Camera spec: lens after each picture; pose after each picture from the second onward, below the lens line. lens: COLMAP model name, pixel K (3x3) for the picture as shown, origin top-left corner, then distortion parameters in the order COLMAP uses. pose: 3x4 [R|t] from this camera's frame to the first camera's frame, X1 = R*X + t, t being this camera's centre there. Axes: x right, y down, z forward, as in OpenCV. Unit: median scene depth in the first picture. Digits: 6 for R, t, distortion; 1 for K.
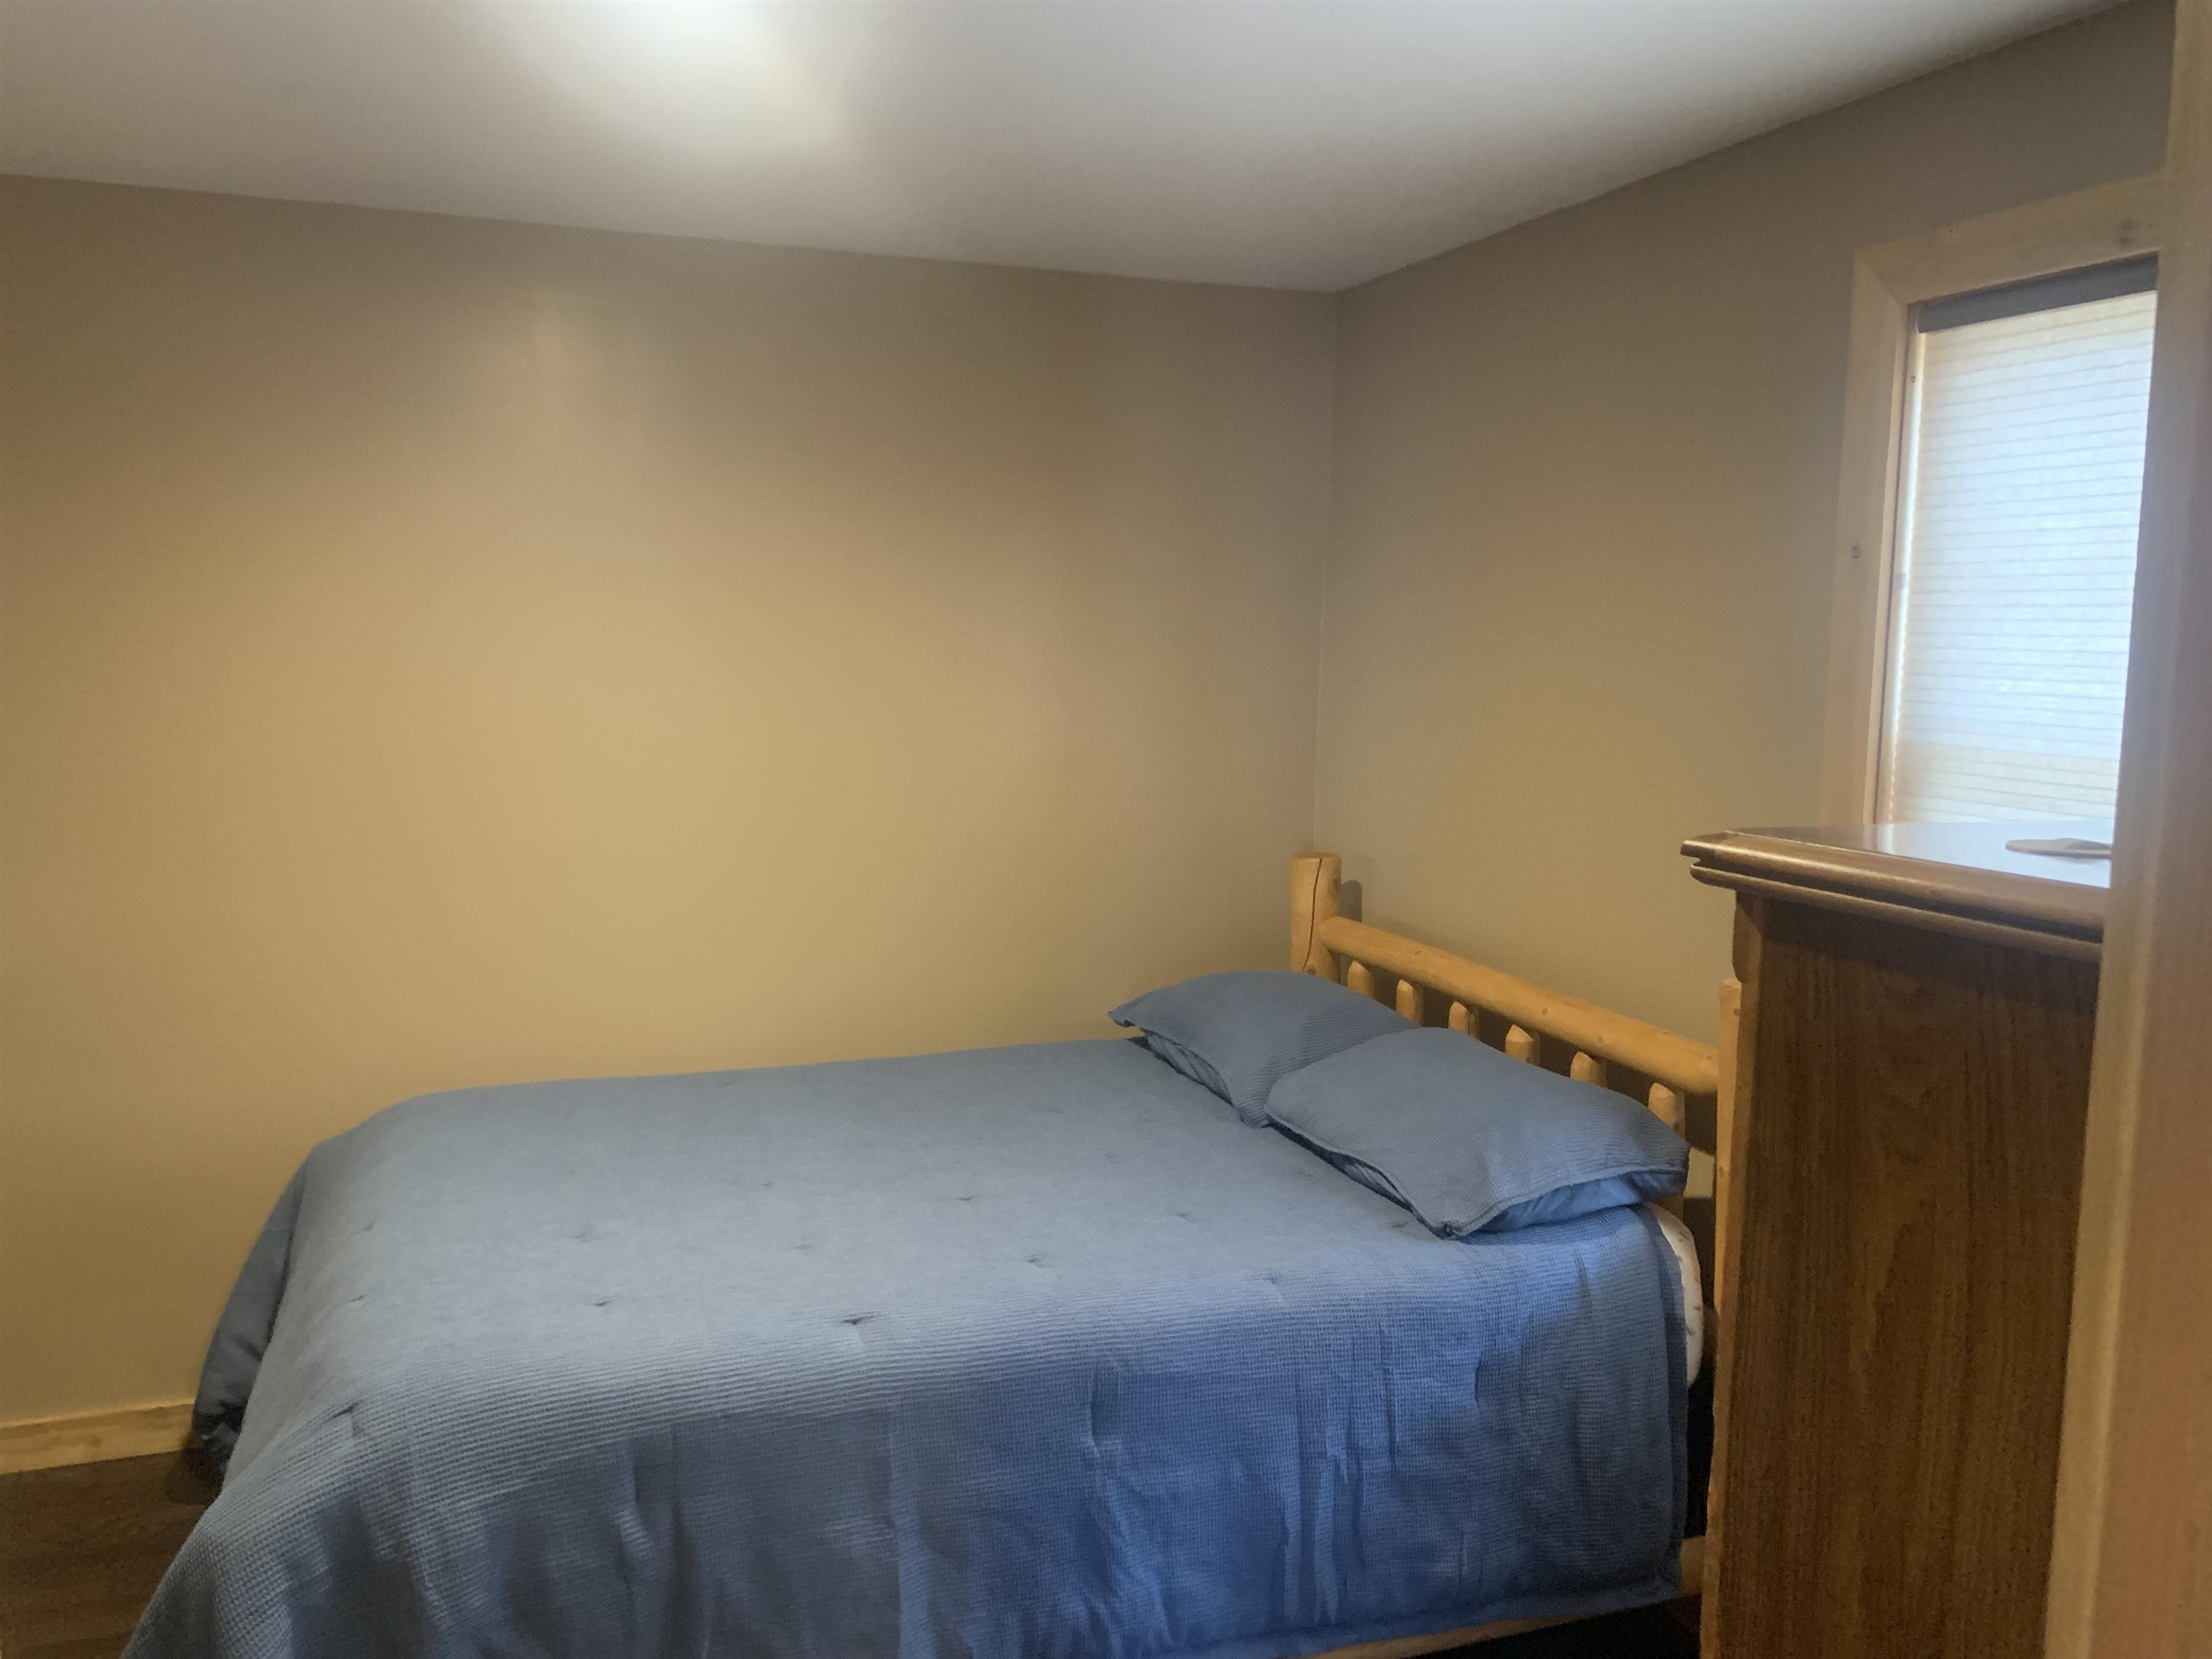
lens RADIAL K [[1680.6, 0, 1104.2], [0, 1680.6, 830.5], [0, 0, 1]] dist [0.044373, -0.054190]
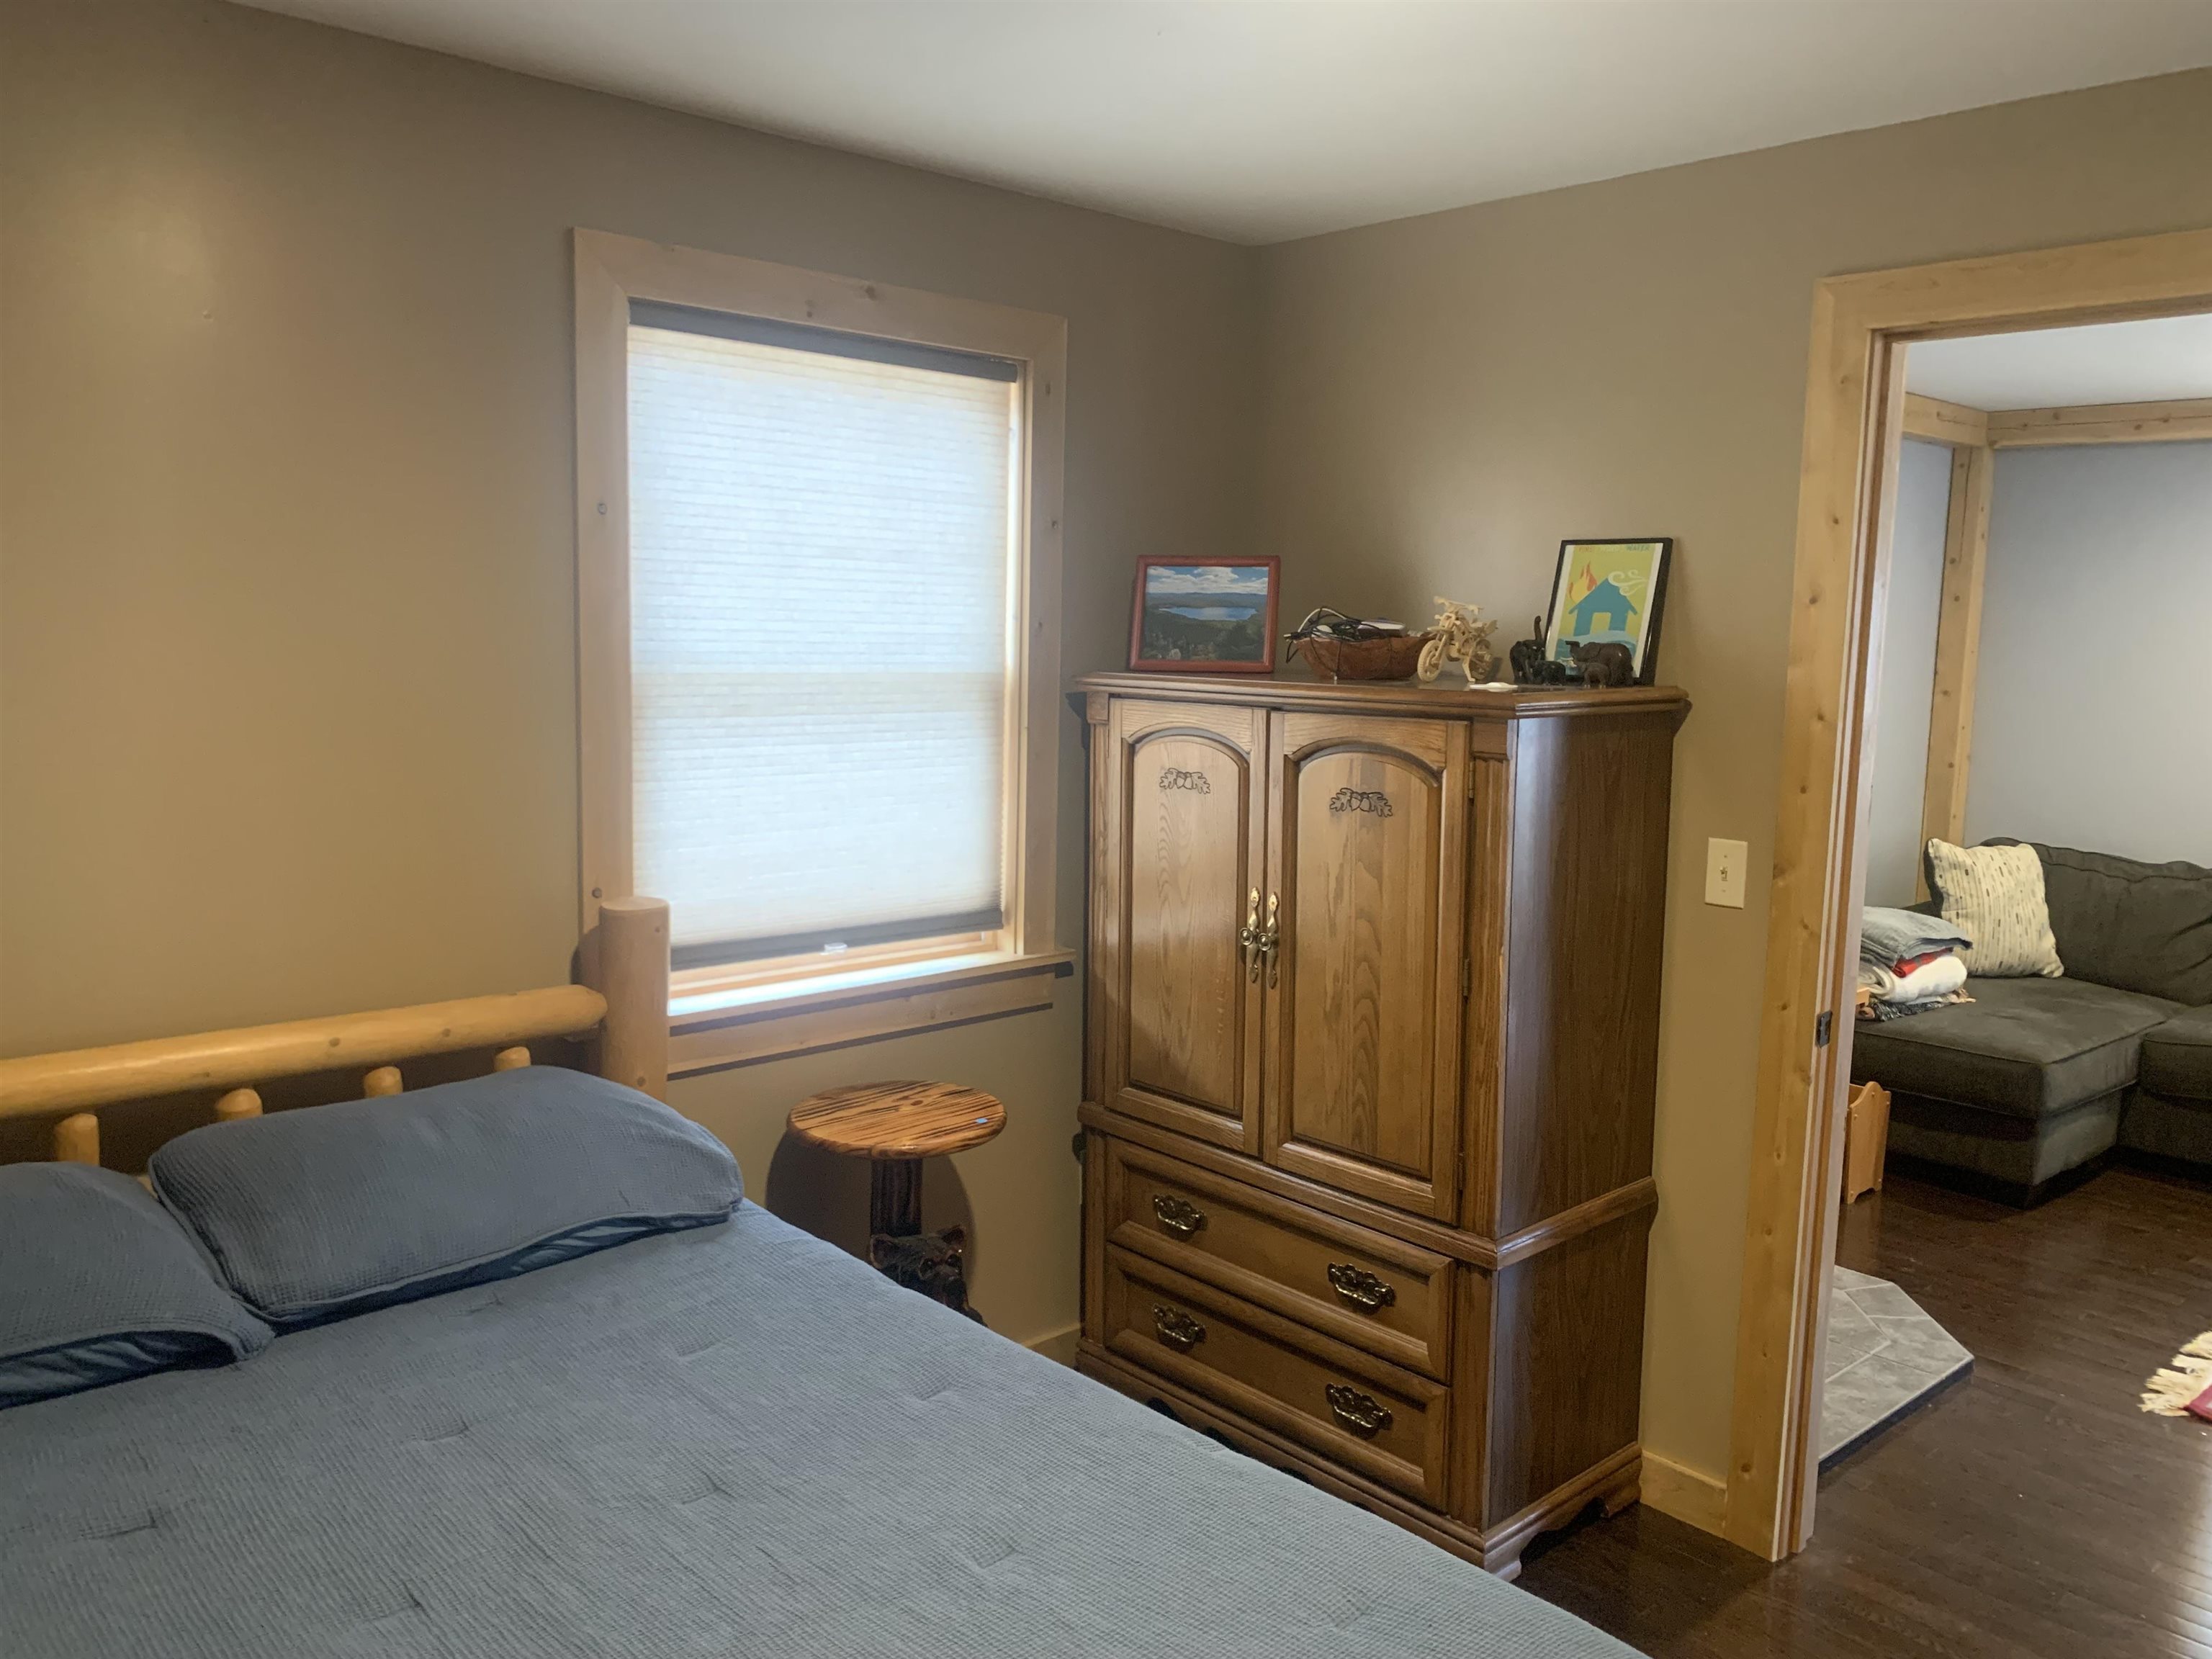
lens RADIAL K [[1680.6, 0, 1104.1], [0, 1680.6, 825.9], [0, 0, 1]] dist [0.044373, -0.054190]
pose [[-0.378047, -0.144441, 0.914449, -0.798276], [0.077174, 0.979399, 0.186605, -0.154884], [-0.922564, 0.141117, -0.359112, 1.231146]]
